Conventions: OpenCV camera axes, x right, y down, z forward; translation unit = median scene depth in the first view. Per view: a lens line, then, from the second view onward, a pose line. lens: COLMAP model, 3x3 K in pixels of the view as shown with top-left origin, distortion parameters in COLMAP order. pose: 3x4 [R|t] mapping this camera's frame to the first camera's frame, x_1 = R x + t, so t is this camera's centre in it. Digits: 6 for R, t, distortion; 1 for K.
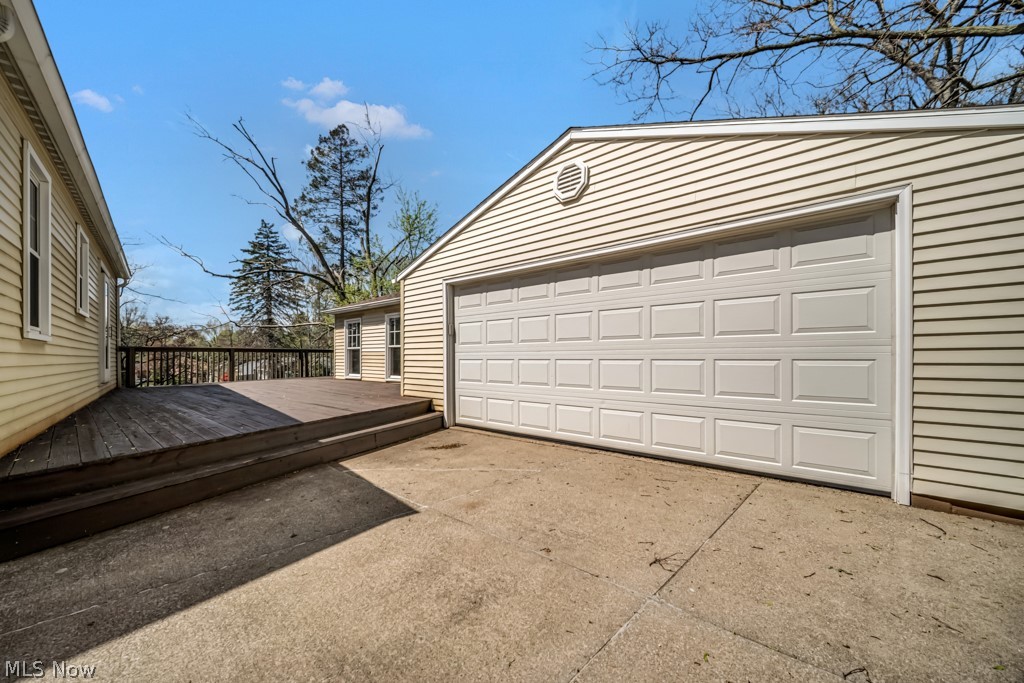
lens RADIAL K [[422.0, 0, 512.0], [0, 422.0, 341.5], [0, 0, 1]] dist [-0.001774, -0.000244]
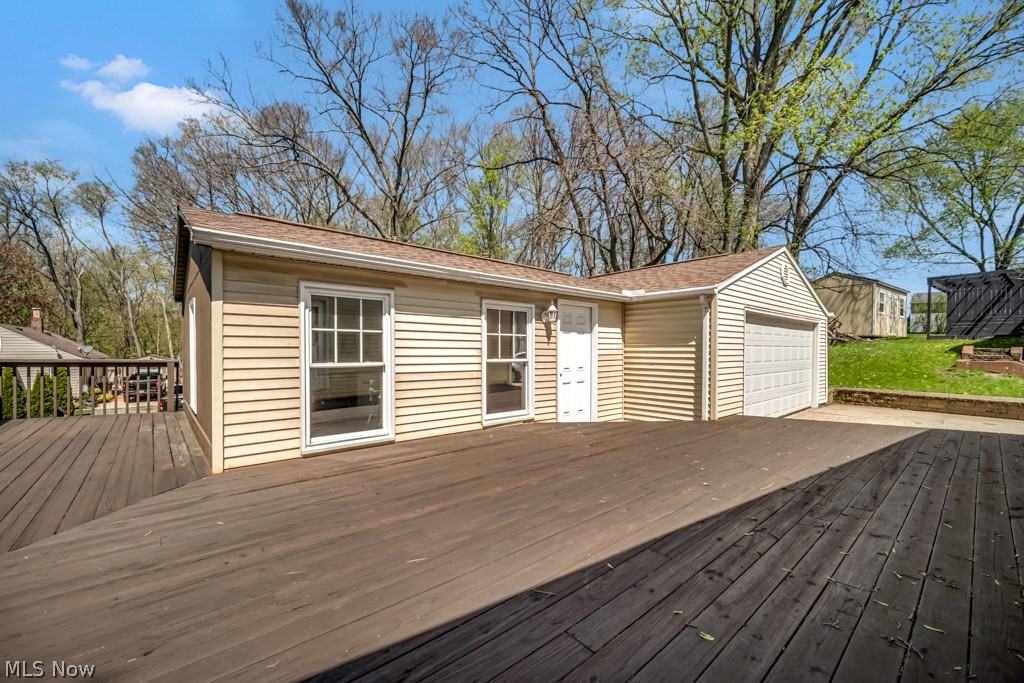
lens RADIAL K [[406.9, 0, 507.5], [0, 406.9, 345.2], [0, 0, 1]] dist [-0.001186, -0.000563]
pose [[0.112724, 0.016075, 0.993496, -0.306834], [-0.038307, 0.999196, -0.011821, -0.001199], [-0.992888, -0.036725, 0.113250, 0.348640]]
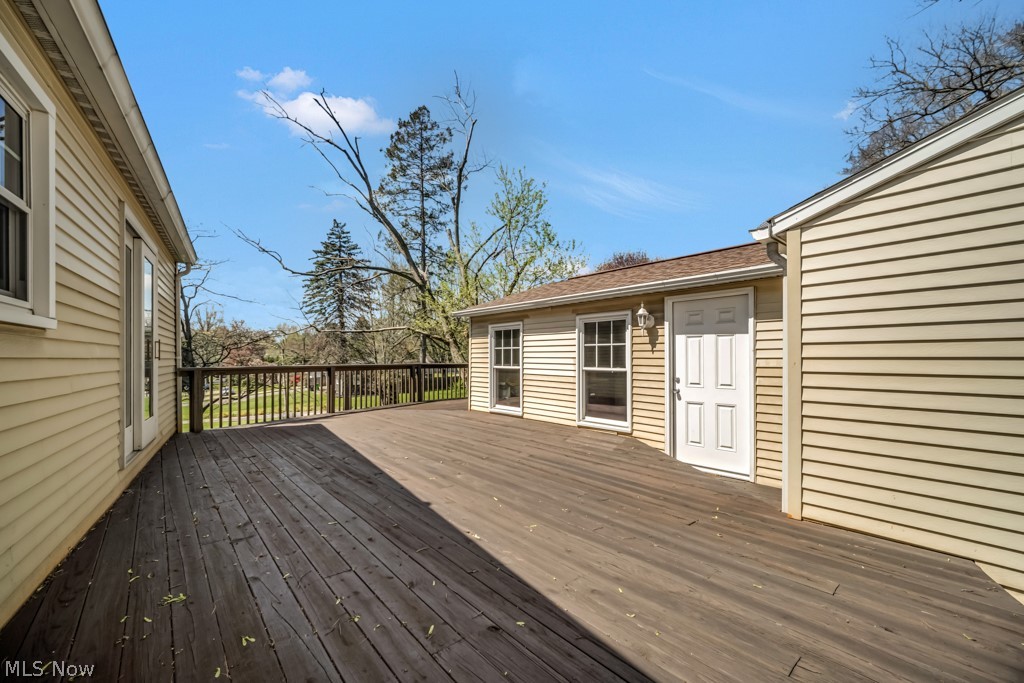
lens RADIAL K [[406.9, 0, 507.5], [0, 406.9, 345.2], [0, 0, 1]] dist [-0.001186, -0.000563]
pose [[0.994239, 0.001687, -0.107174, -0.128963], [-0.001043, 0.999981, 0.006062, -0.009817], [0.107182, -0.005915, 0.994222, 0.153002]]
